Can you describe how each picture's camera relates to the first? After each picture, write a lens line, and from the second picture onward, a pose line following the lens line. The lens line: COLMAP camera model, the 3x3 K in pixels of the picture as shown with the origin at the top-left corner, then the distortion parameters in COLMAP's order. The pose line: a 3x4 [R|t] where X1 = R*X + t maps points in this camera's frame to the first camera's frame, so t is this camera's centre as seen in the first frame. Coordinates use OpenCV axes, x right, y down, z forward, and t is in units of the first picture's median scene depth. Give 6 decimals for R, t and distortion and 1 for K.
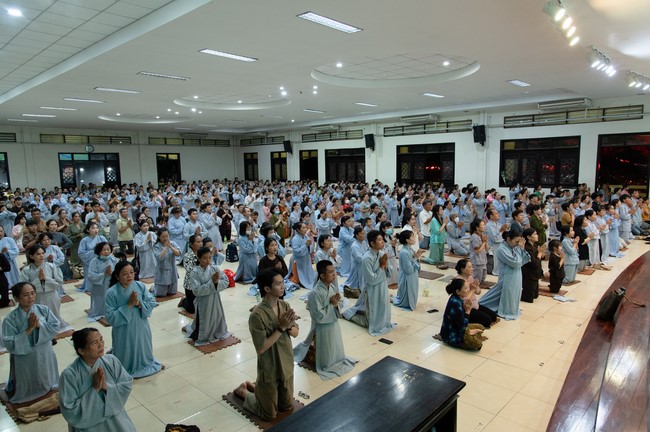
lens RADIAL K [[440.6, 0, 325.9], [0, 440.6, 216.5], [0, 0, 1]] dist [0.011775, -0.001233]
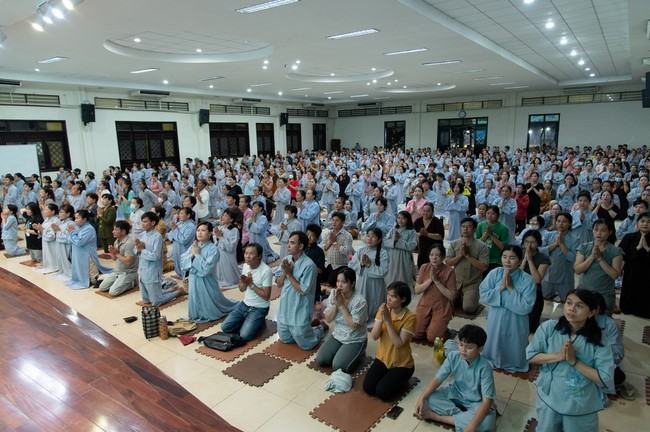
lens RADIAL K [[440.6, 0, 326.0], [0, 440.6, 217.2], [0, 0, 1]] dist [0.011775, -0.001233]
pose [[-0.140455, -0.157071, 0.977548, -0.863923], [0.143783, 0.973633, 0.177101, -0.078015], [-0.979591, 0.165430, -0.114167, 0.801620]]
